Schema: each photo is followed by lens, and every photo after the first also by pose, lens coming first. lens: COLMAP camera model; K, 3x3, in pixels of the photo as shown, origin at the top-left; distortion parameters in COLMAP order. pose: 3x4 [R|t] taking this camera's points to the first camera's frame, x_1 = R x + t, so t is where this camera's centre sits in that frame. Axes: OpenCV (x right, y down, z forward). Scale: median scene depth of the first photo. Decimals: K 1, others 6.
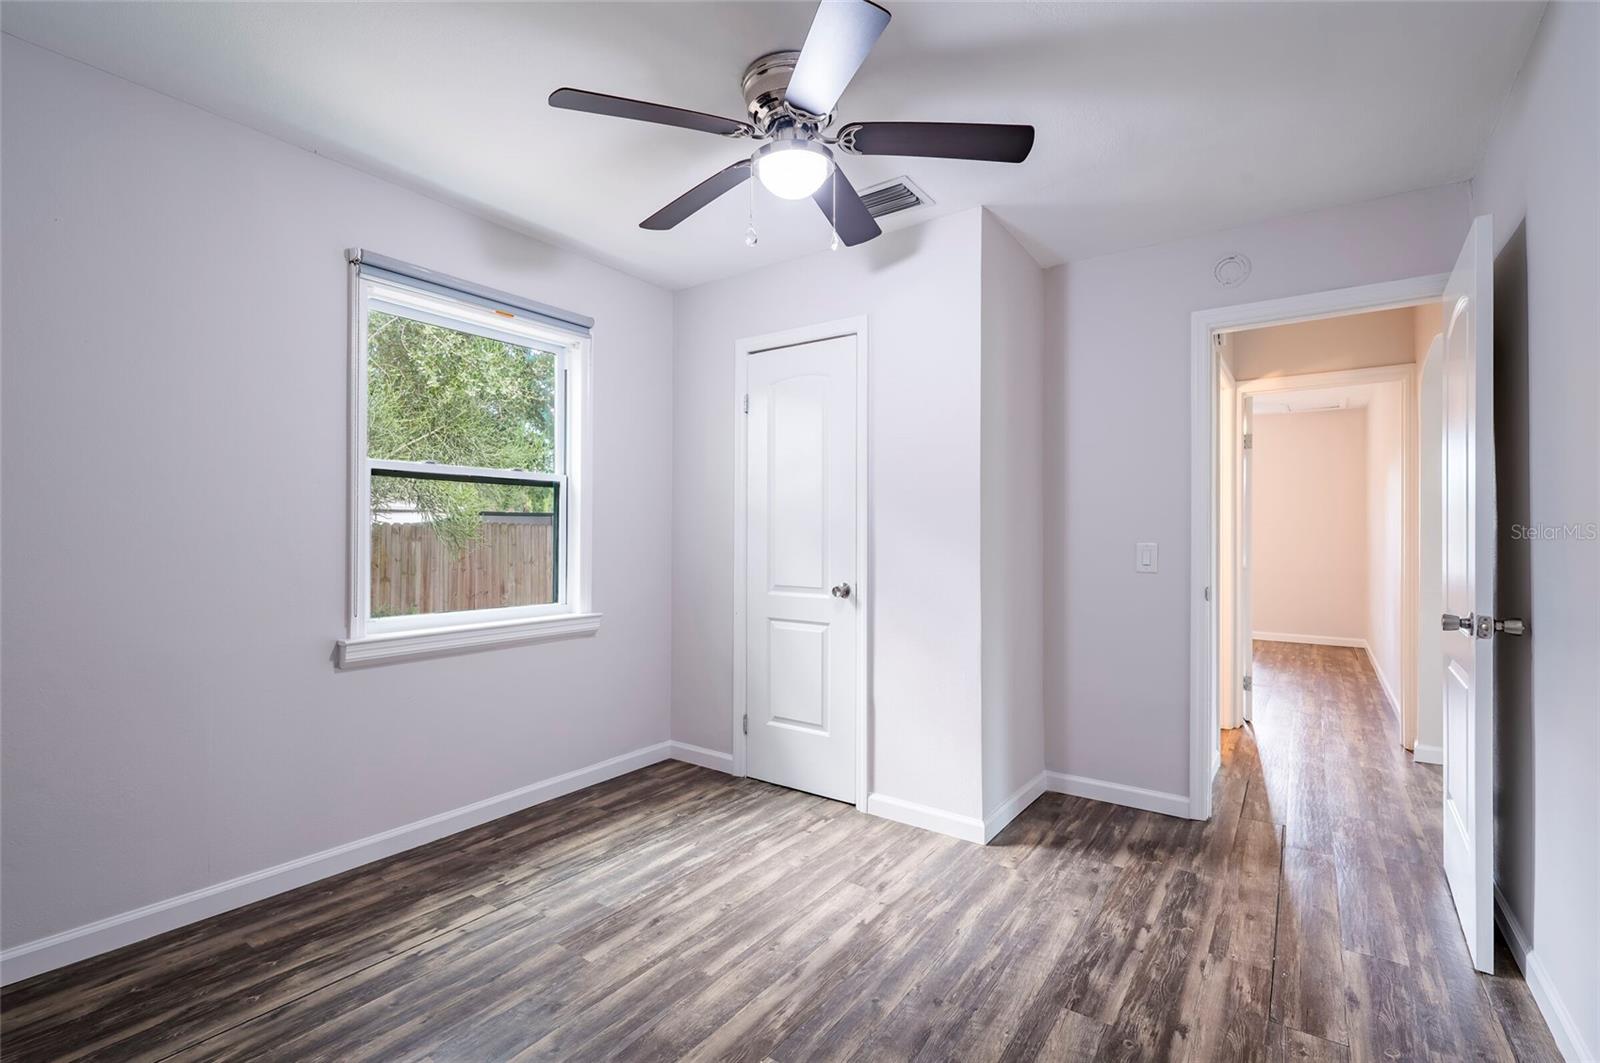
lens RADIAL K [[705.1, 0, 808.4], [0, 705.1, 532.0], [0, 0, 1]] dist [0.001364, -0.003361]
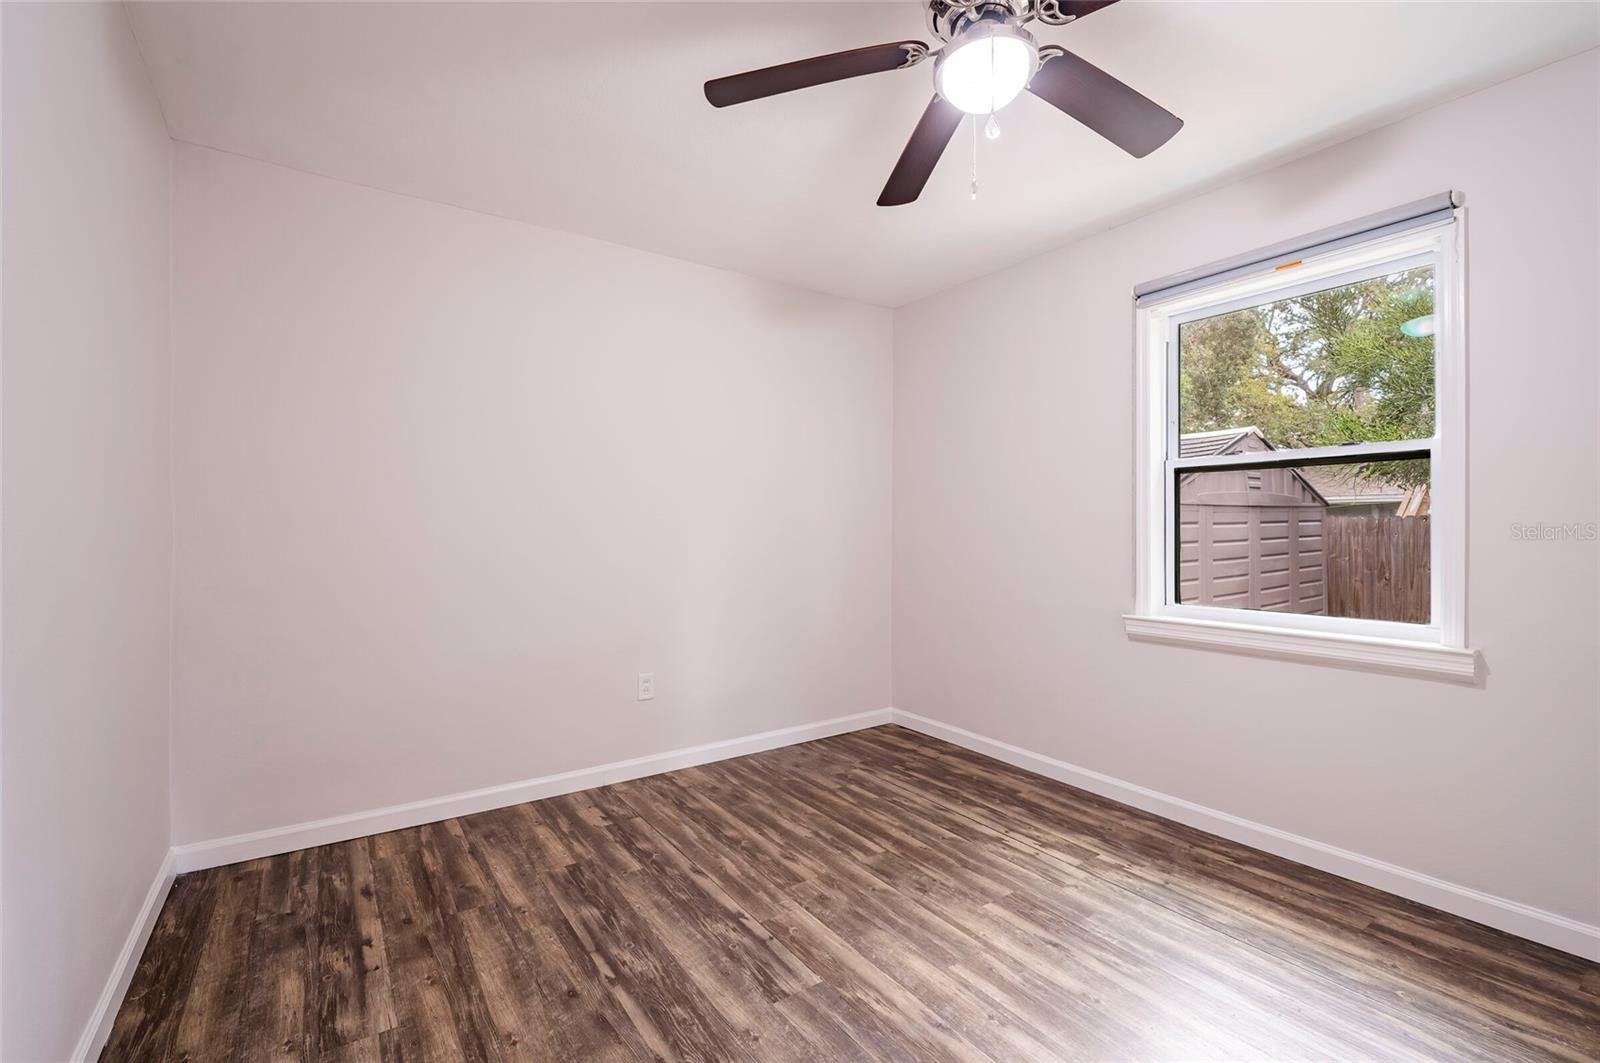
lens RADIAL K [[705.1, 0, 808.4], [0, 705.1, 532.0], [0, 0, 1]] dist [0.001364, -0.003361]
pose [[-0.337753, 0.000015, -0.941235, 0.755335], [0.002558, 0.999996, -0.000901, 0.013135], [0.941231, -0.002712, -0.337752, 1.006025]]
